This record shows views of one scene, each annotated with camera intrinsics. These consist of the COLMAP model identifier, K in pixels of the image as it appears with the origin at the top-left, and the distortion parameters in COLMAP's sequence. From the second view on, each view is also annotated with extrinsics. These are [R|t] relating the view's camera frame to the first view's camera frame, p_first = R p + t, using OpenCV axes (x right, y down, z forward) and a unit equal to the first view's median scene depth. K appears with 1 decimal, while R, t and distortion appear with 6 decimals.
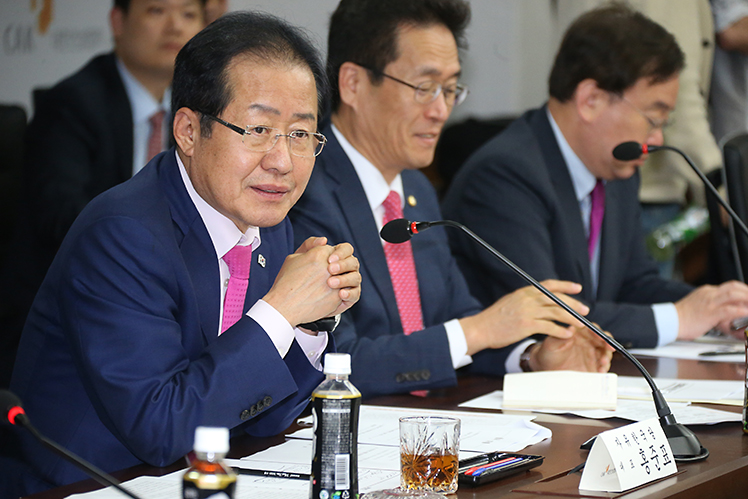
lens RADIAL K [[4165.0, 0, 373.6], [0, 4165.0, 248.4], [0, 0, 1]] dist [1.018768, 0.000000]
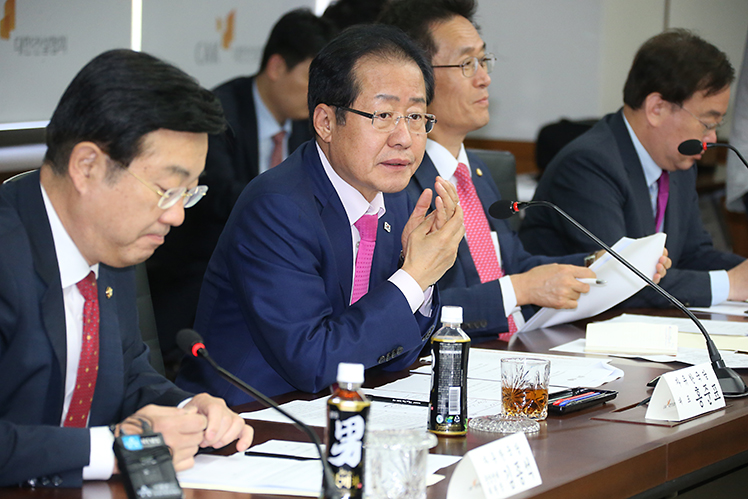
lens RADIAL K [[3793.4, 0, 373.0], [0, 3793.4, 248.5], [0, 0, 1]] dist [1.016738, 0.000000]
pose [[0.999430, 0.016150, -0.029656, 0.001097], [-0.015884, 0.999832, 0.009180, -0.002060], [0.029800, -0.008704, 0.999518, -0.136013]]
